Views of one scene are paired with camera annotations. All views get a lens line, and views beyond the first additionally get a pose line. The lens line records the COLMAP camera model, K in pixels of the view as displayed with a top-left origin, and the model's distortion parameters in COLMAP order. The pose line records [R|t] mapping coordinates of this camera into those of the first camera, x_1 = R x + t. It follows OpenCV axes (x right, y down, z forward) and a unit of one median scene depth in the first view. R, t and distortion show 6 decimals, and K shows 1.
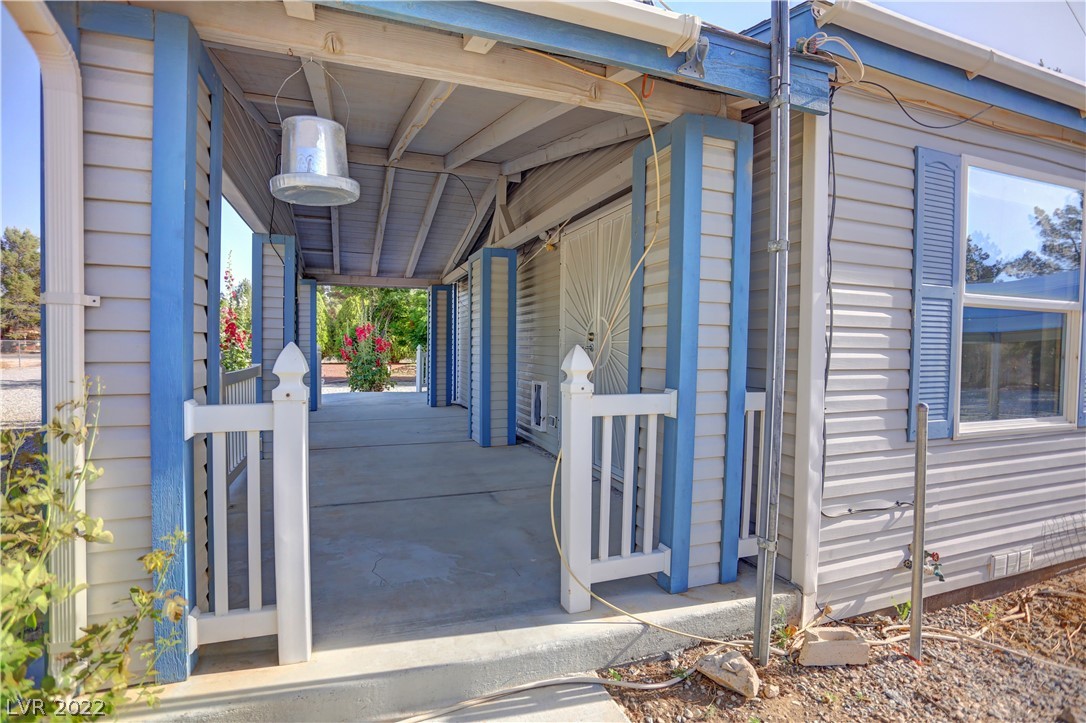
lens RADIAL K [[529.2, 0, 545.7], [0, 529.2, 360.3], [0, 0, 1]] dist [-0.039774, 0.012706]
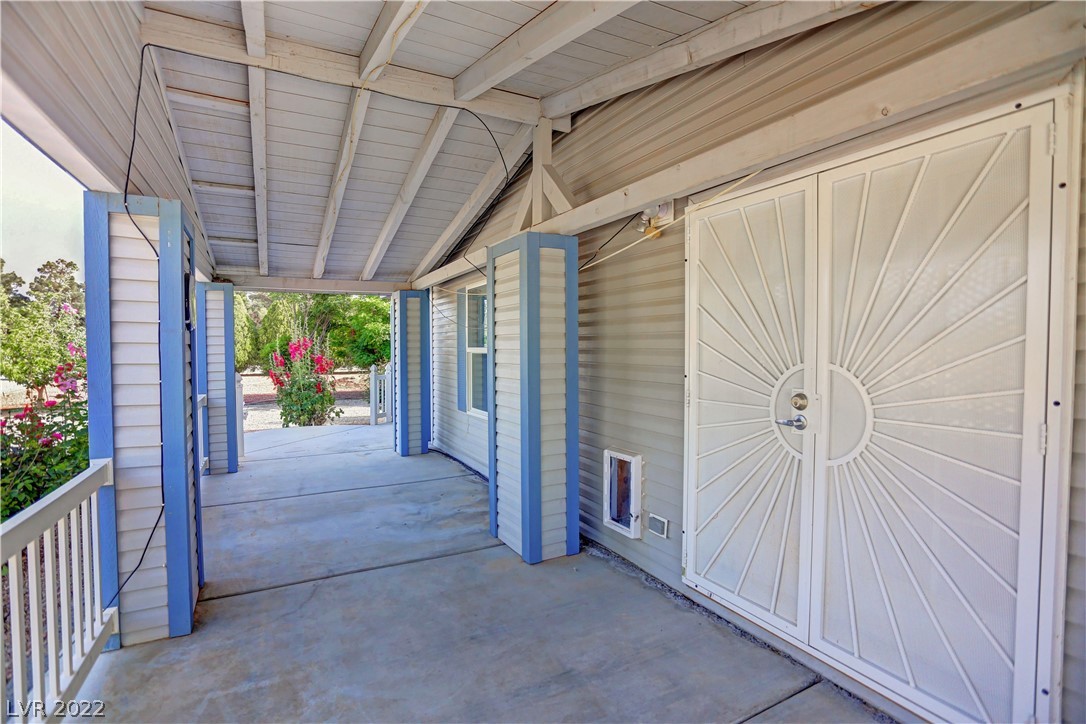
lens RADIAL K [[529.2, 0, 543.5], [0, 529.2, 359.7], [0, 0, 1]] dist [-0.039774, 0.012706]
pose [[0.993023, -0.017884, 0.116560, -0.123319], [0.018036, 0.999837, -0.000251, -0.049949], [-0.116537, 0.002352, 0.993184, 0.294938]]
